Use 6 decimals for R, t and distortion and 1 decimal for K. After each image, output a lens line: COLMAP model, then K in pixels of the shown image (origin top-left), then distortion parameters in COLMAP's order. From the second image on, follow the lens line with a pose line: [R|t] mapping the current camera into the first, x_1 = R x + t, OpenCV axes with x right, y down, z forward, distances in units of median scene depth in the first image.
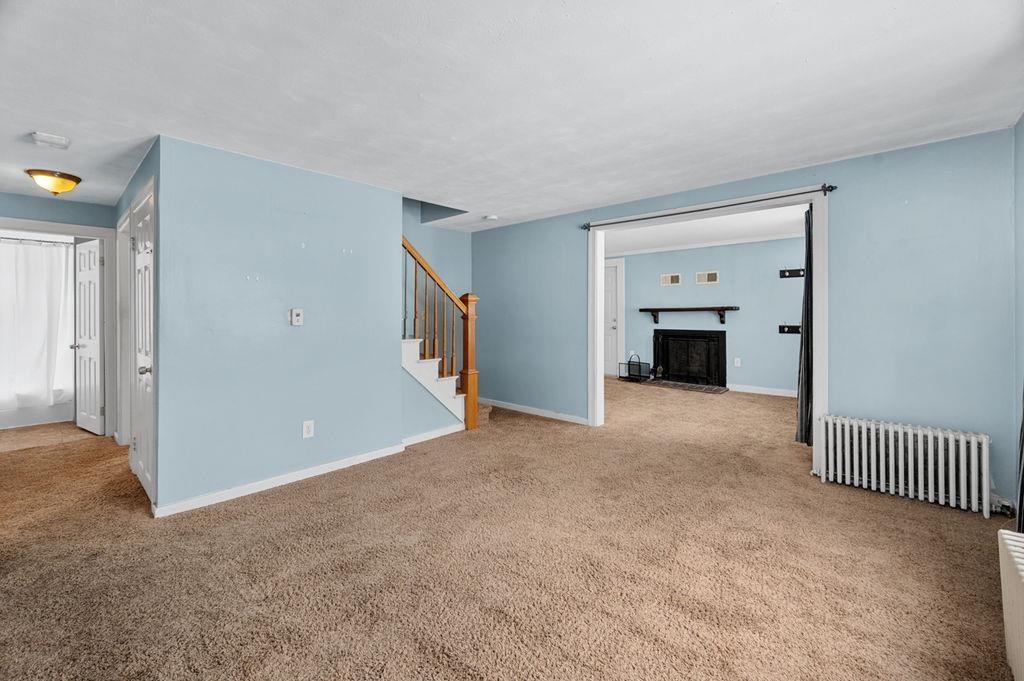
lens RADIAL K [[427.2, 0, 512.7], [0, 427.2, 312.1], [0, 0, 1]] dist [-0.000416, 0.000002]
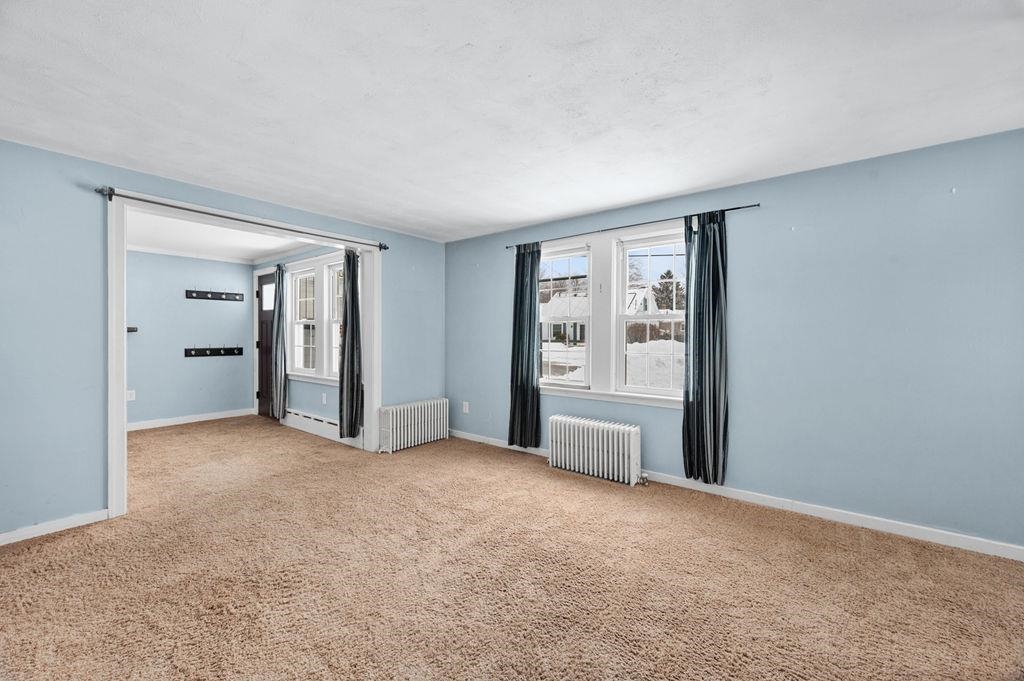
lens RADIAL K [[418.5, 0, 512.0], [0, 418.5, 340.5], [0, 0, 1]] dist [0.000532, 0.000083]
pose [[-0.074631, -0.010694, 0.997154, -0.318446], [-0.001941, 0.999942, 0.010579, 0.001840], [-0.997209, -0.001146, -0.074647, 0.322413]]
